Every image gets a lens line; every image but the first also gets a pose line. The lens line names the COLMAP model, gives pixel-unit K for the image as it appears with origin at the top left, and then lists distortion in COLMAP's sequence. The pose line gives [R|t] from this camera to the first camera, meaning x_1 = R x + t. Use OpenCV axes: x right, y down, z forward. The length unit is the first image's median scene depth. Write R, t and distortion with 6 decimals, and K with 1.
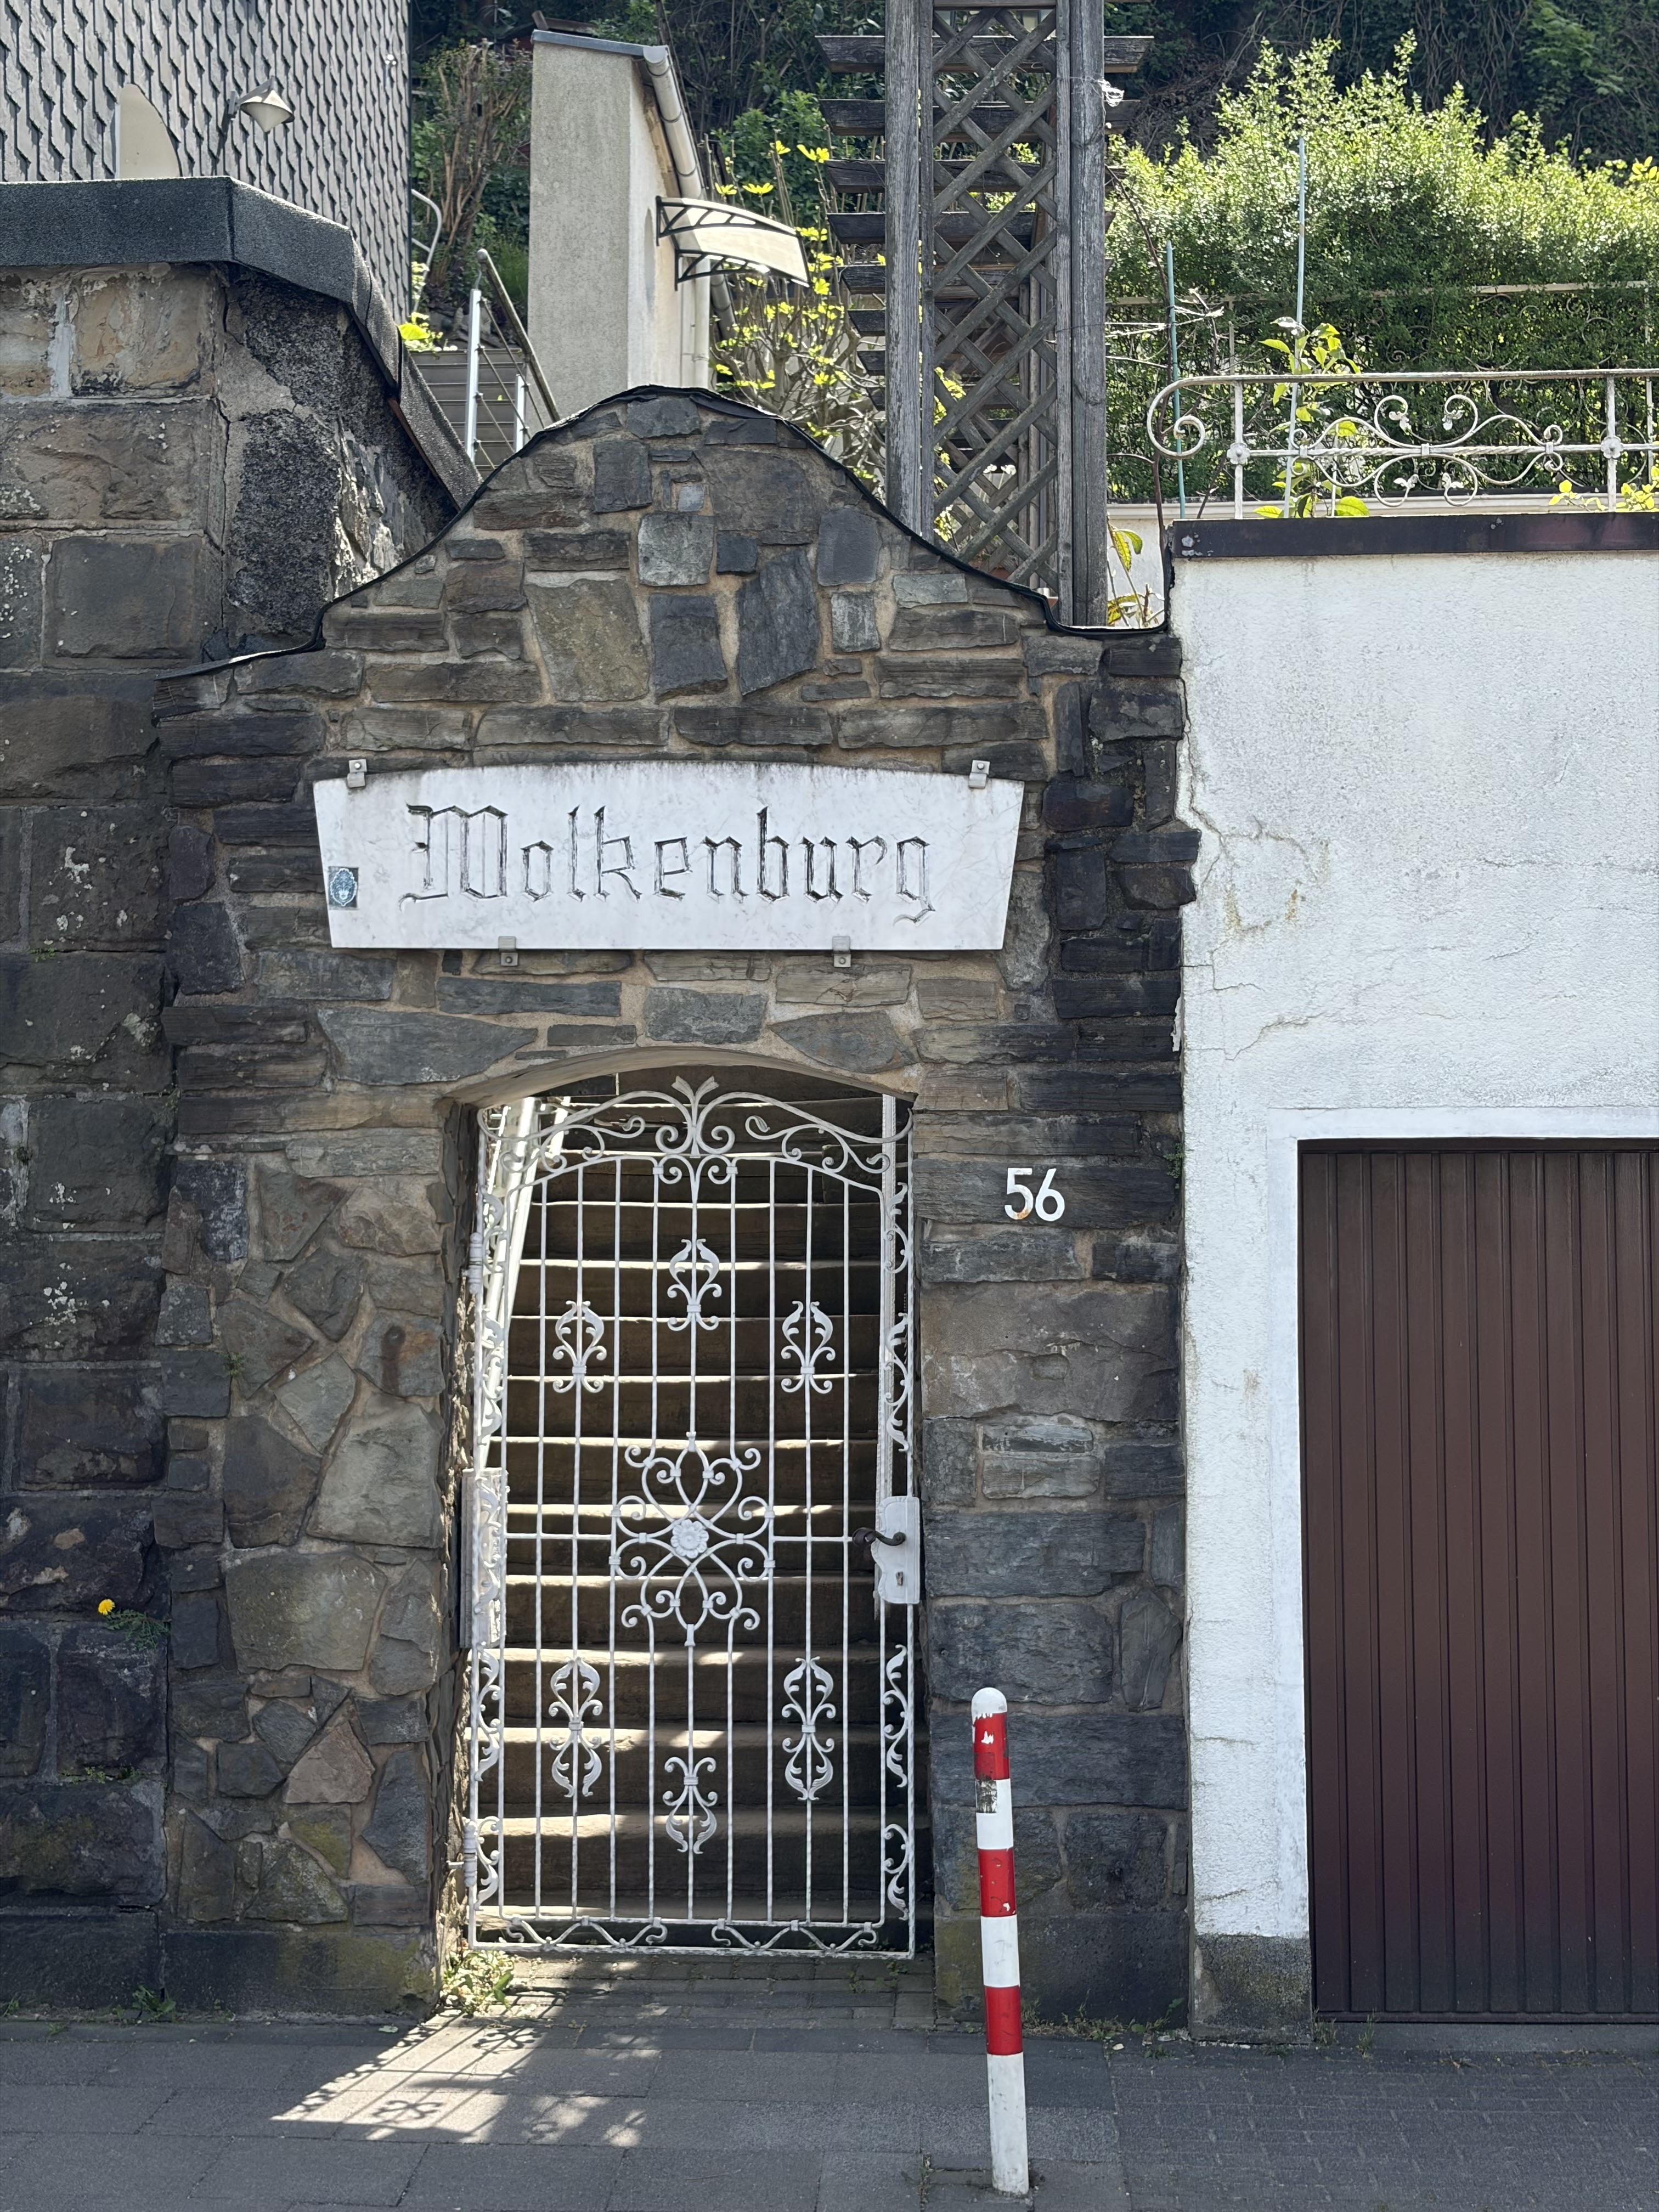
lens RADIAL K [[3327.2, 0, 829.4], [0, 3327.2, 1102.5], [0, 0, 1]] dist [0.103087, 0.000000]
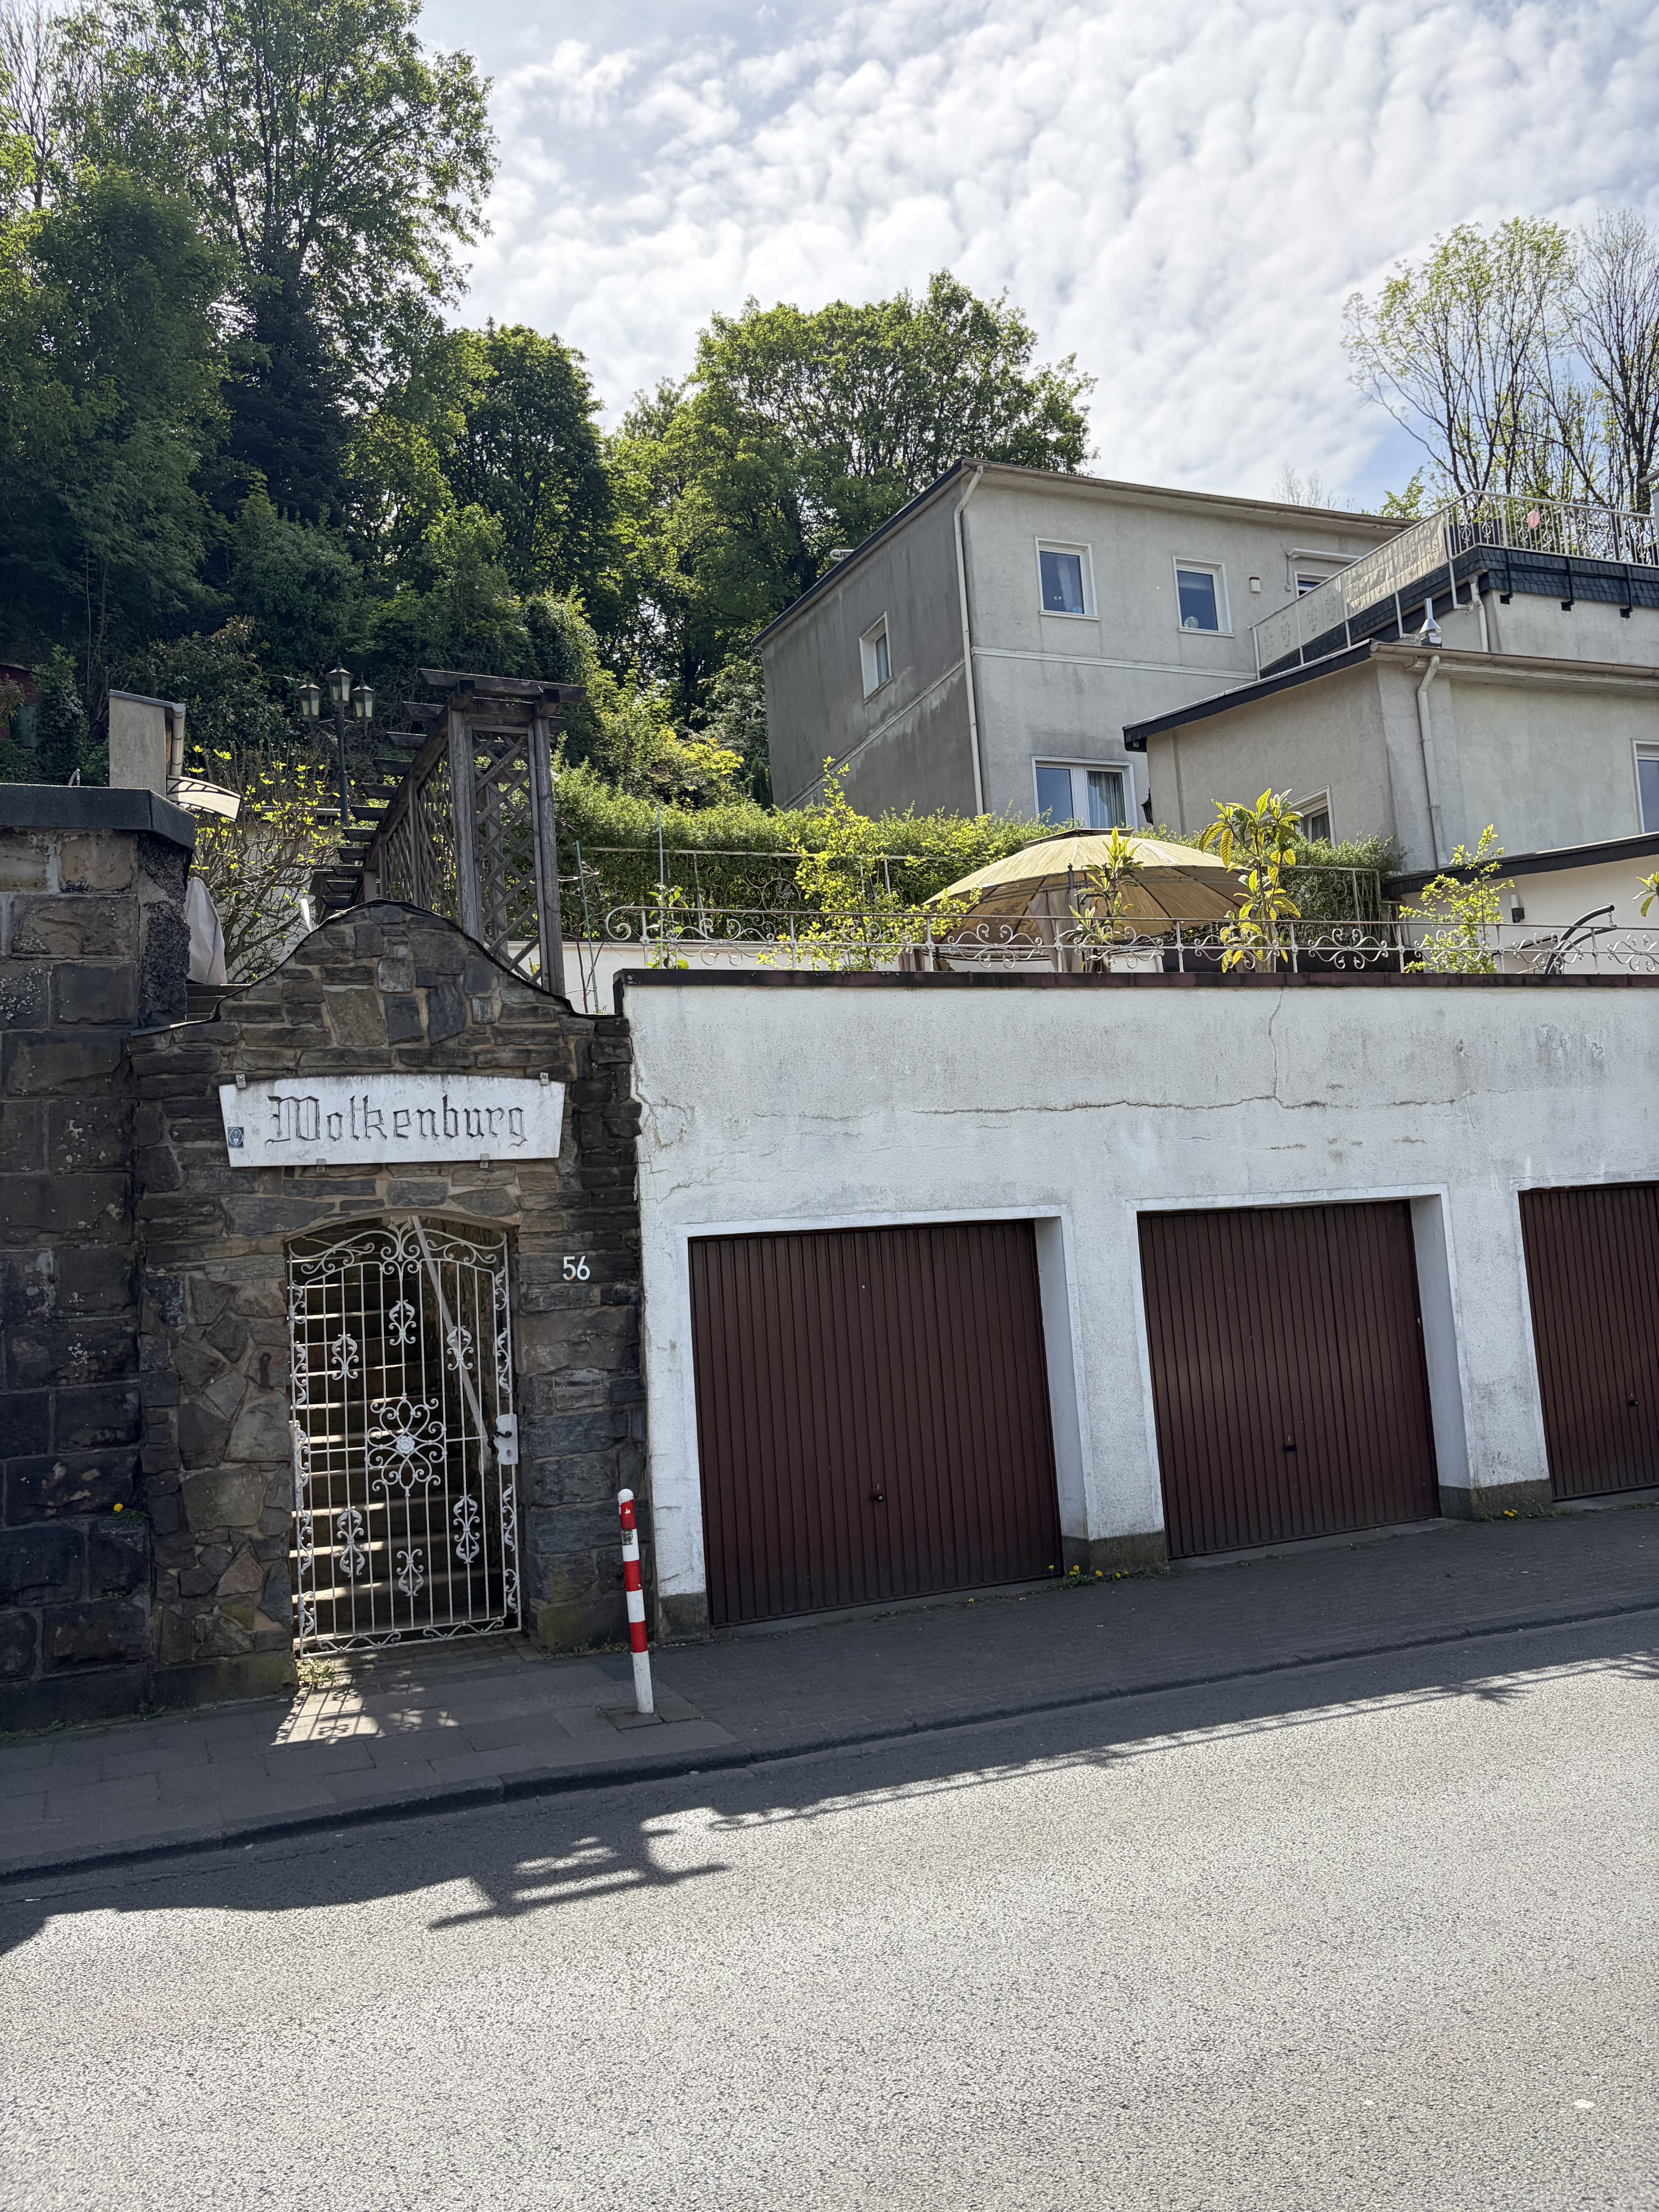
lens RADIAL K [[1671.2, 0, 832.2], [0, 1671.2, 1100.3], [0, 0, 1]] dist [0.047510, -0.046103]
pose [[0.909383, -0.014454, 0.415708, -0.239409], [0.044111, 0.997112, -0.061824, -0.007400], [-0.413614, 0.074559, 0.907394, -0.083363]]
